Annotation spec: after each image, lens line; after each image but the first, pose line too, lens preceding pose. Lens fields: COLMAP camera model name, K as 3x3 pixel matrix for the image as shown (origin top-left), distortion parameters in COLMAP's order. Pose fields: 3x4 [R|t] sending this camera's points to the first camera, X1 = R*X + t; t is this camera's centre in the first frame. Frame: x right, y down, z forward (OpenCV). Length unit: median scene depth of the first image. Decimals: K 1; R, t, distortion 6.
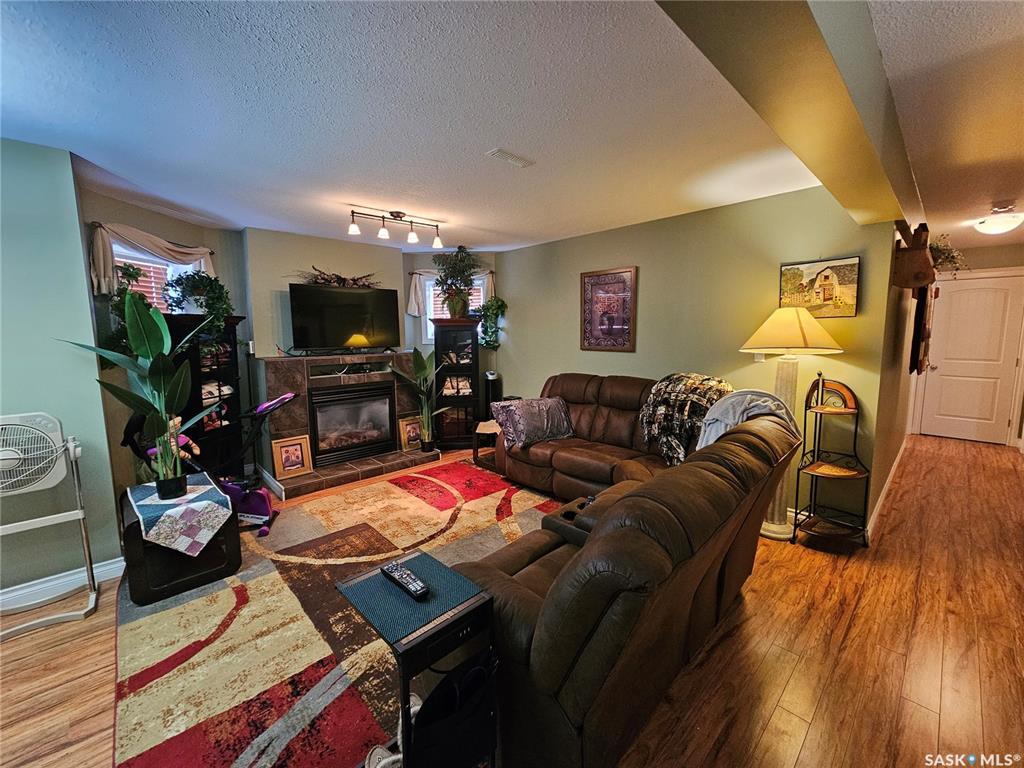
lens RADIAL K [[419.9, 0, 516.6], [0, 419.9, 375.1], [0, 0, 1]] dist [-0.002870, 0.000669]
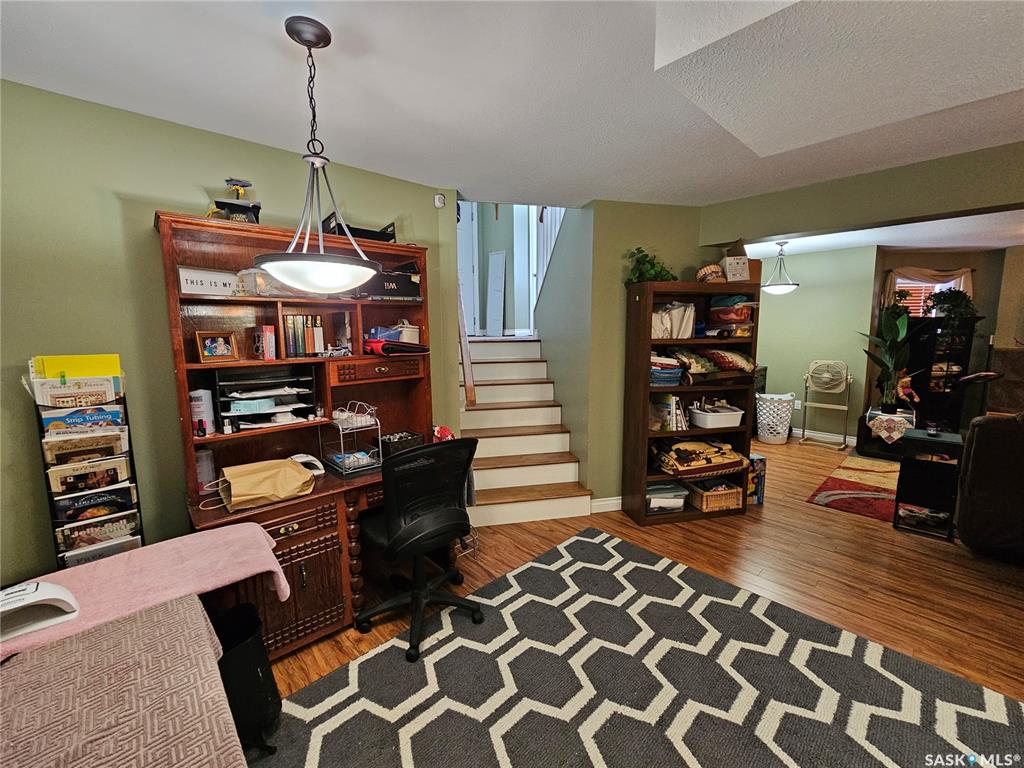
lens RADIAL K [[419.9, 0, 517.3], [0, 419.9, 380.2], [0, 0, 1]] dist [-0.002870, 0.000669]
pose [[0.000040, 0.131185, -0.991358, 1.031518], [-0.102382, 0.986149, 0.130492, 0.057822], [0.994745, 0.101492, 0.013470, -0.712019]]
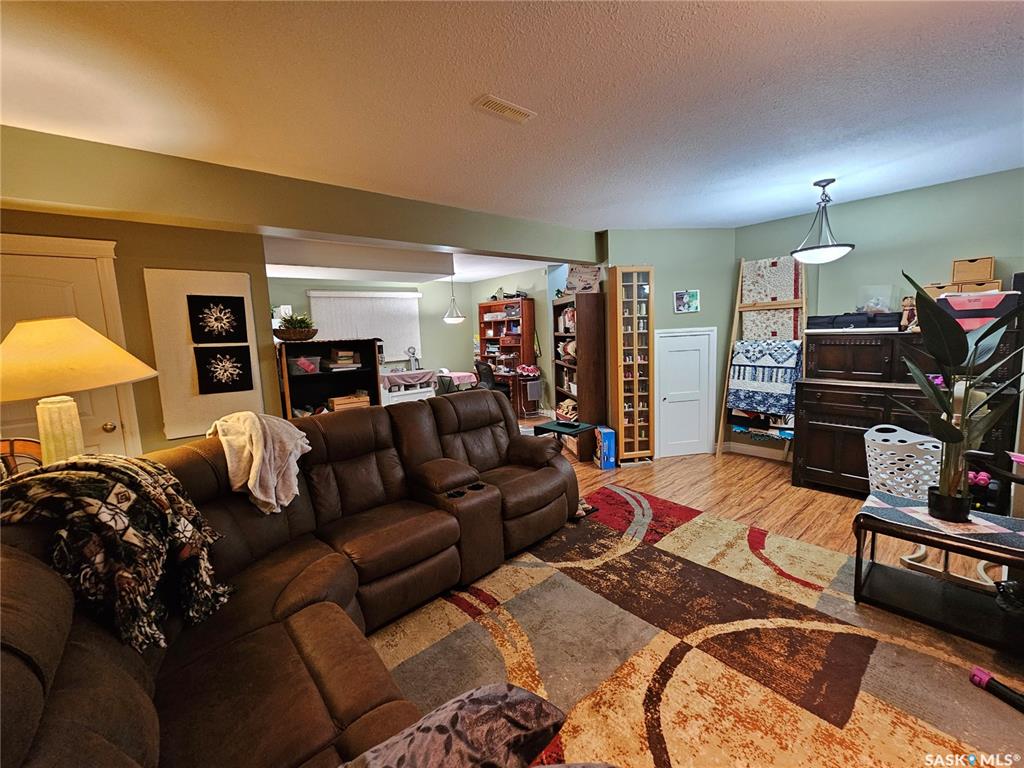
lens RADIAL K [[419.9, 0, 509.5], [0, 419.9, 380.5], [0, 0, 1]] dist [-0.002870, 0.000669]
pose [[-0.995818, 0.052417, 0.074823, -0.056199], [0.068413, 0.970662, 0.230509, -0.201998], [-0.060545, 0.234664, -0.970189, 1.711014]]
